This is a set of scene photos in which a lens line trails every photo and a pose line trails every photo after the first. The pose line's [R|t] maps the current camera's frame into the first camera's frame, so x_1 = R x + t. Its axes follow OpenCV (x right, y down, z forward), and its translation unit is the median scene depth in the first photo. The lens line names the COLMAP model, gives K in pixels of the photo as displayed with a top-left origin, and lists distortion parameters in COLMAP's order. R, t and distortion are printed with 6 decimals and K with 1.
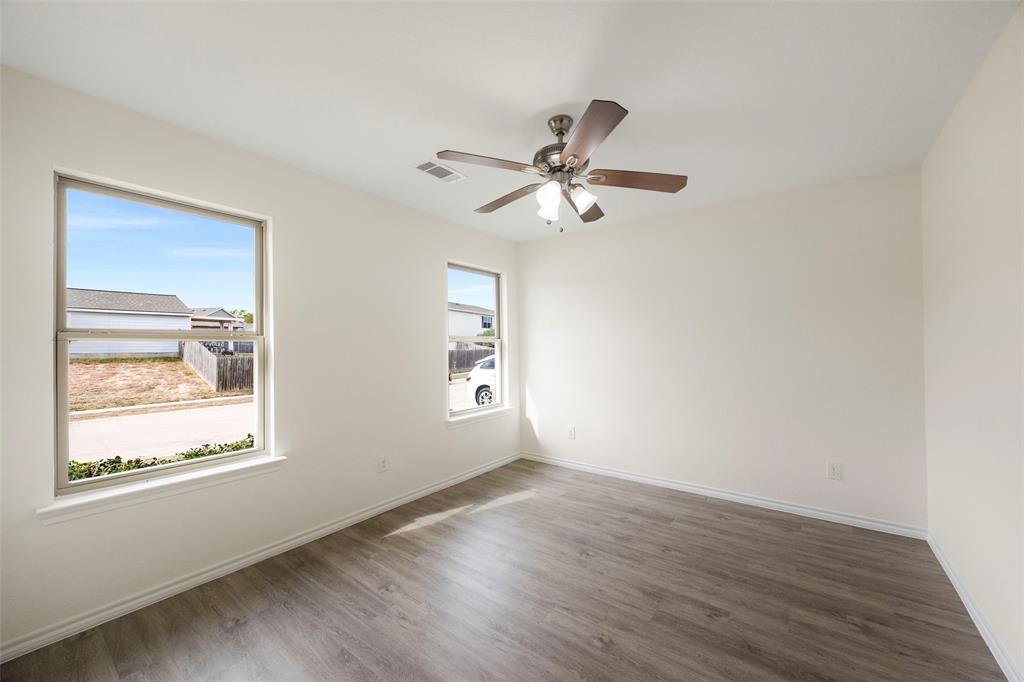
lens RADIAL K [[401.2, 0, 515.6], [0, 401.2, 344.7], [0, 0, 1]] dist [-0.000863, -0.000046]
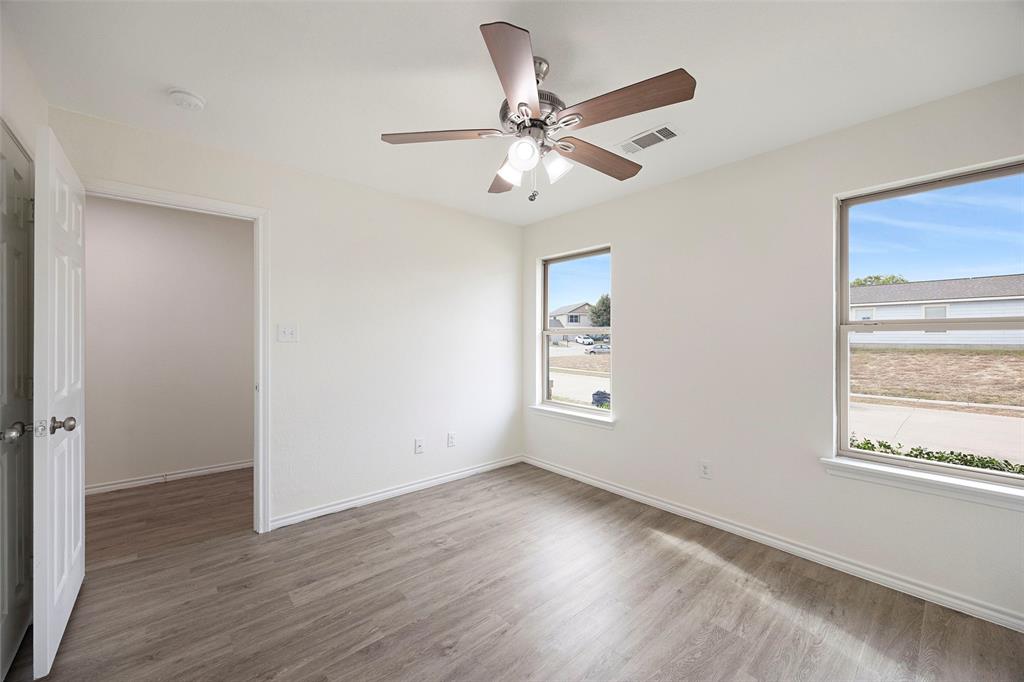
lens RADIAL K [[401.2, 0, 515.6], [0, 401.2, 344.7], [0, 0, 1]] dist [-0.000863, -0.000046]
pose [[-0.216559, 0.022964, -0.975999, 0.645178], [0.001503, 0.999730, 0.023189, -0.005325], [0.976268, 0.003555, -0.216535, 0.798132]]
